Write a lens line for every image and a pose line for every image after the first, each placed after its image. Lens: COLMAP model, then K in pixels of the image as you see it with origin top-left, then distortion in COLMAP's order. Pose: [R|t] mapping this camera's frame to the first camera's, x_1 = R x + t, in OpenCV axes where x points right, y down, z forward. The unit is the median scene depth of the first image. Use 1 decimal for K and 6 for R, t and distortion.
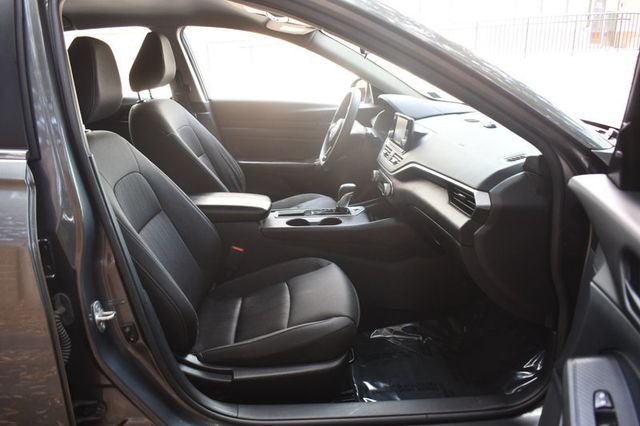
lens RADIAL K [[498.7, 0, 320.0], [0, 498.7, 213.0], [0, 0, 1]] dist [-0.098827, 0.001960]
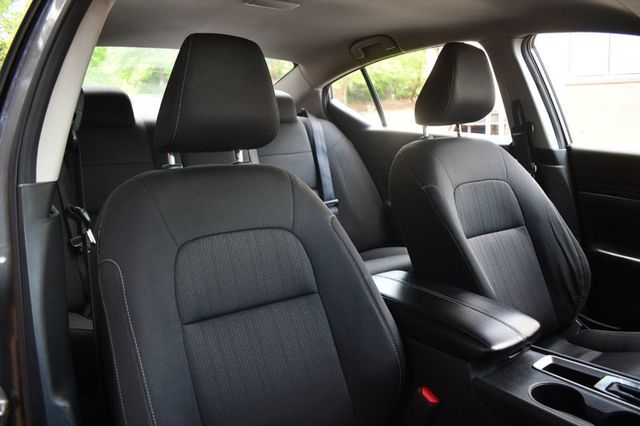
lens RADIAL K [[498.7, 0, 320.0], [0, 498.7, 213.0], [0, 0, 1]] dist [-0.098827, 0.001960]
pose [[0.554039, 0.156552, -0.817638, 0.138539], [-0.239878, 0.970524, 0.023281, -0.083308], [0.797182, 0.183235, 0.575261, 0.394536]]
